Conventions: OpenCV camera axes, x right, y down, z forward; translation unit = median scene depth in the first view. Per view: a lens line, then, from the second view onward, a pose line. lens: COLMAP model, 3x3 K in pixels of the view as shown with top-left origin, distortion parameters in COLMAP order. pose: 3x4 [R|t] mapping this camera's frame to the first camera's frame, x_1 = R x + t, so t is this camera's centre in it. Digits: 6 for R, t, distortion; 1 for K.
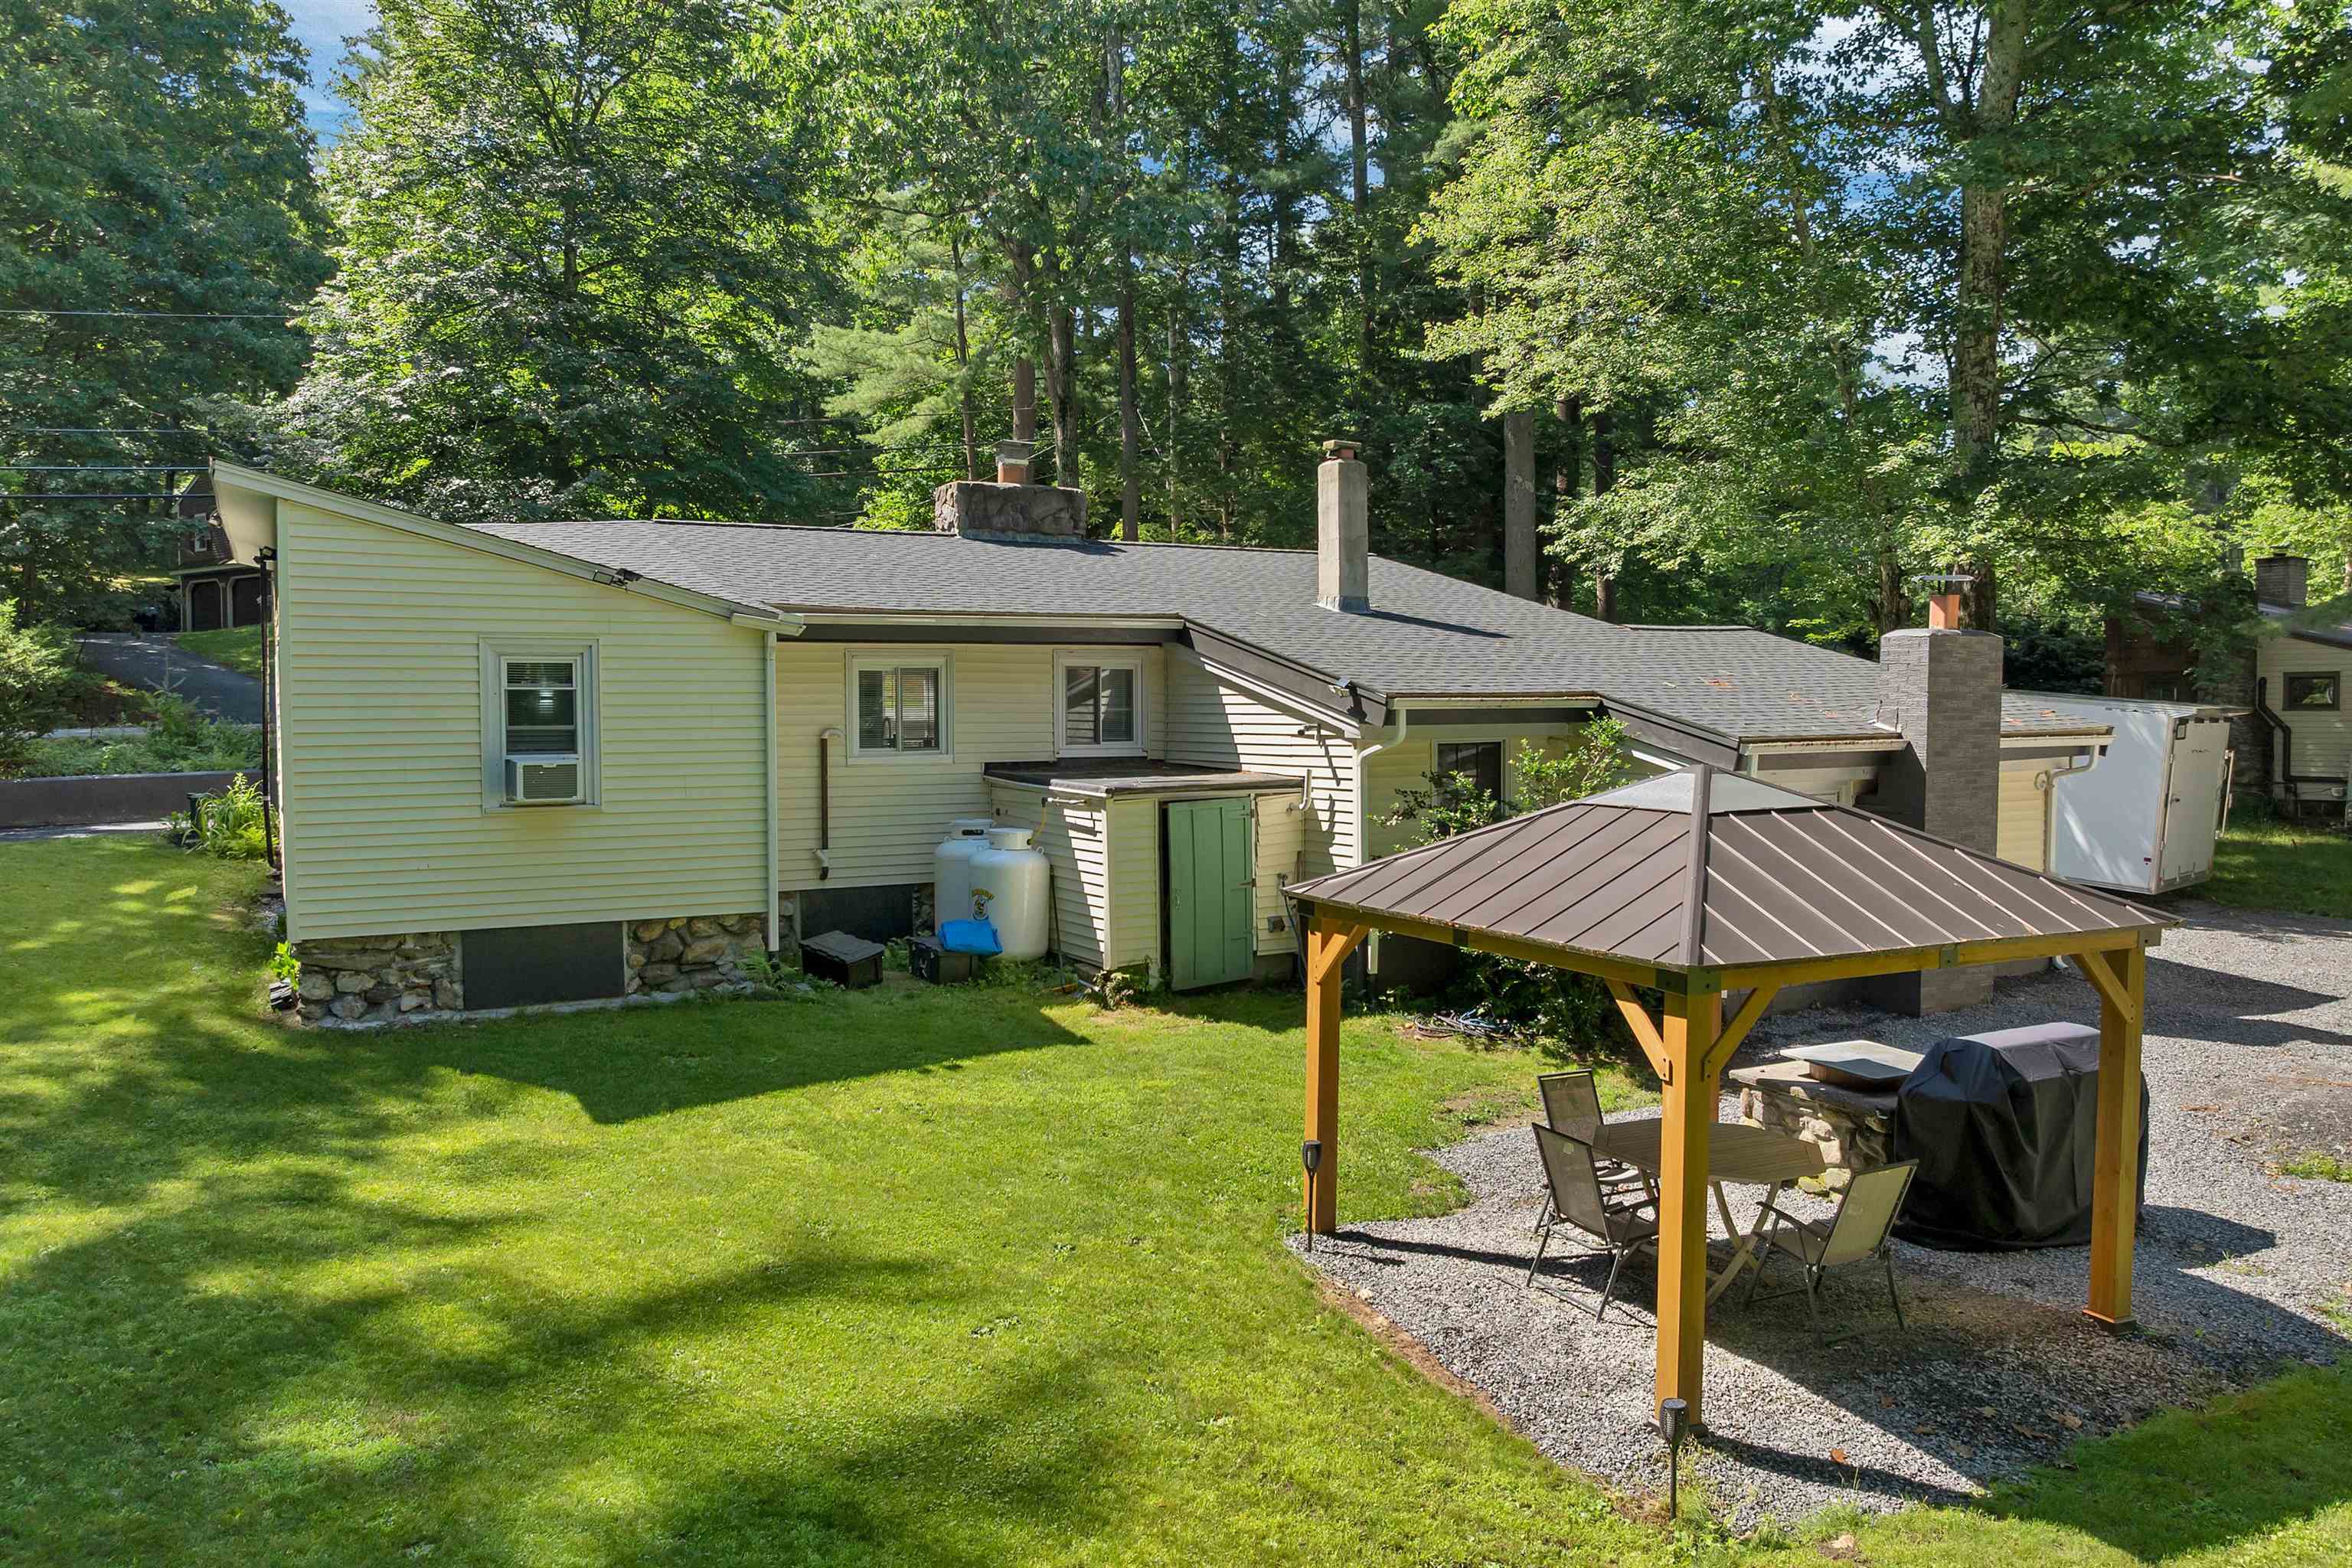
lens RADIAL K [[1673.9, 0, 1188.3], [0, 1673.9, 789.3], [0, 0, 1]] dist [-0.046420, 0.014351]
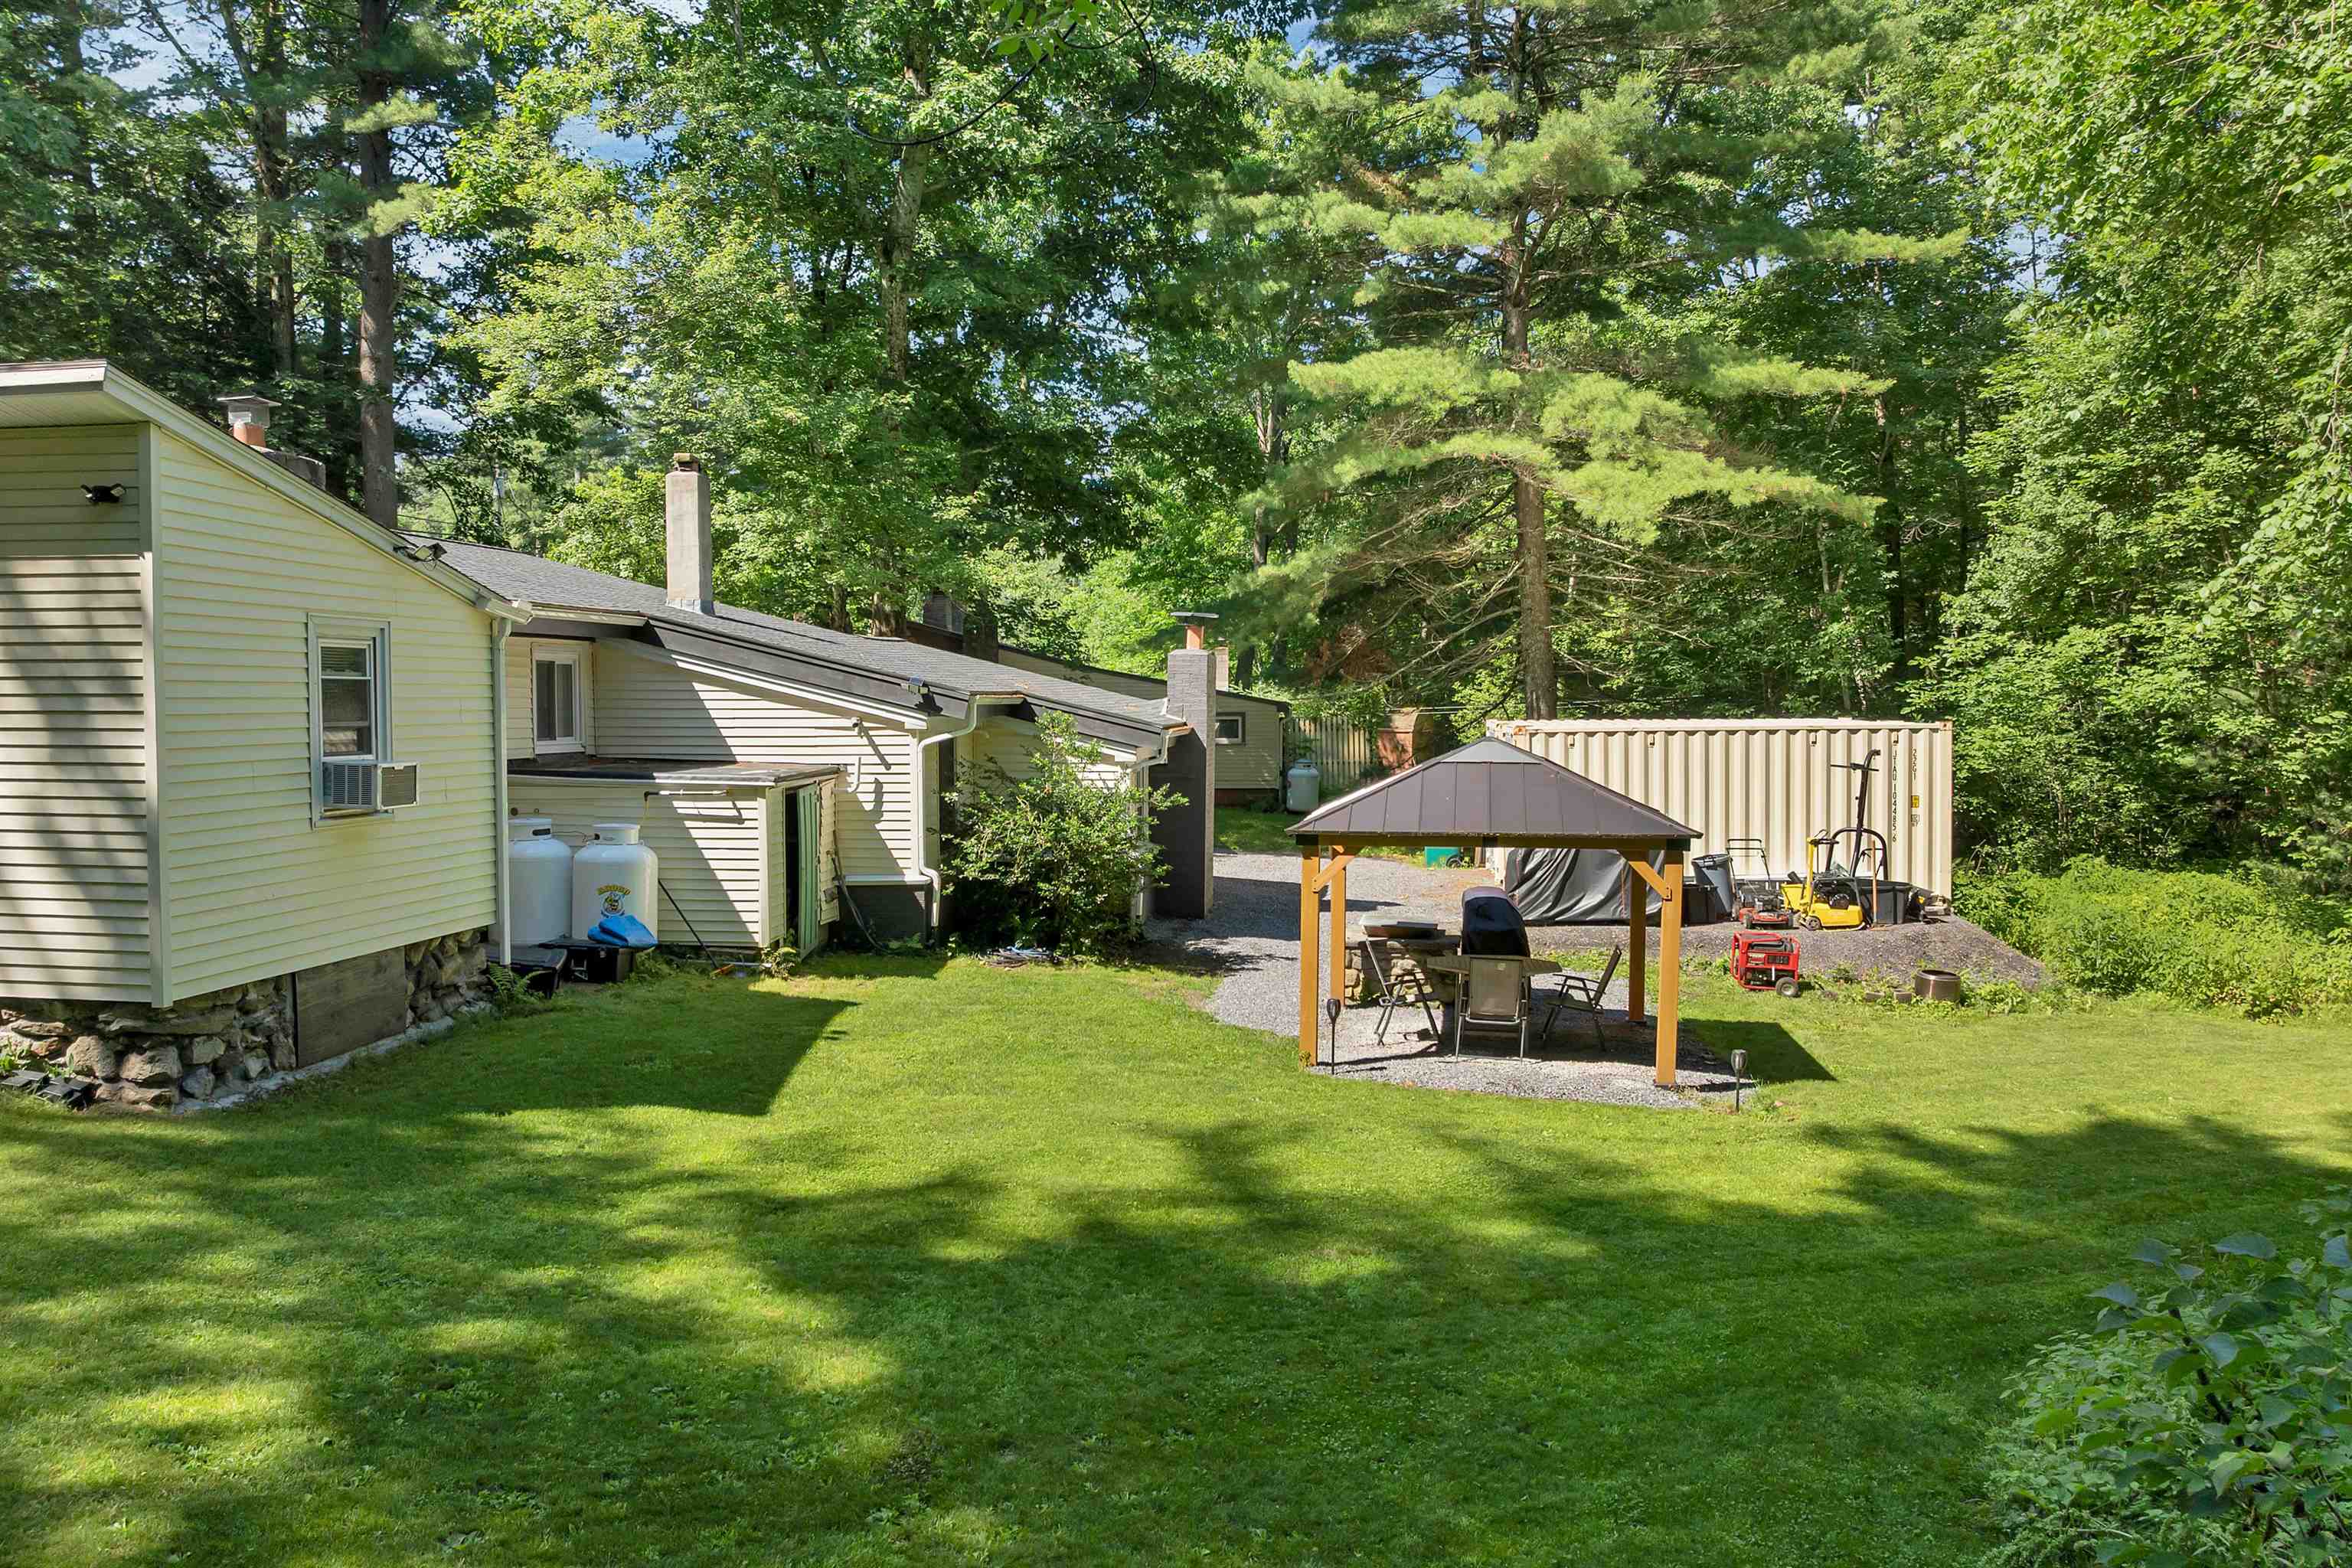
lens RADIAL K [[1673.9, 0, 1192.5], [0, 1673.9, 780.5], [0, 0, 1]] dist [-0.046420, 0.014351]
pose [[0.595686, -0.033366, 0.802524, -0.792223], [0.036292, 0.999234, 0.014607, -0.004817], [-0.802397, 0.020424, 0.596441, 0.149152]]
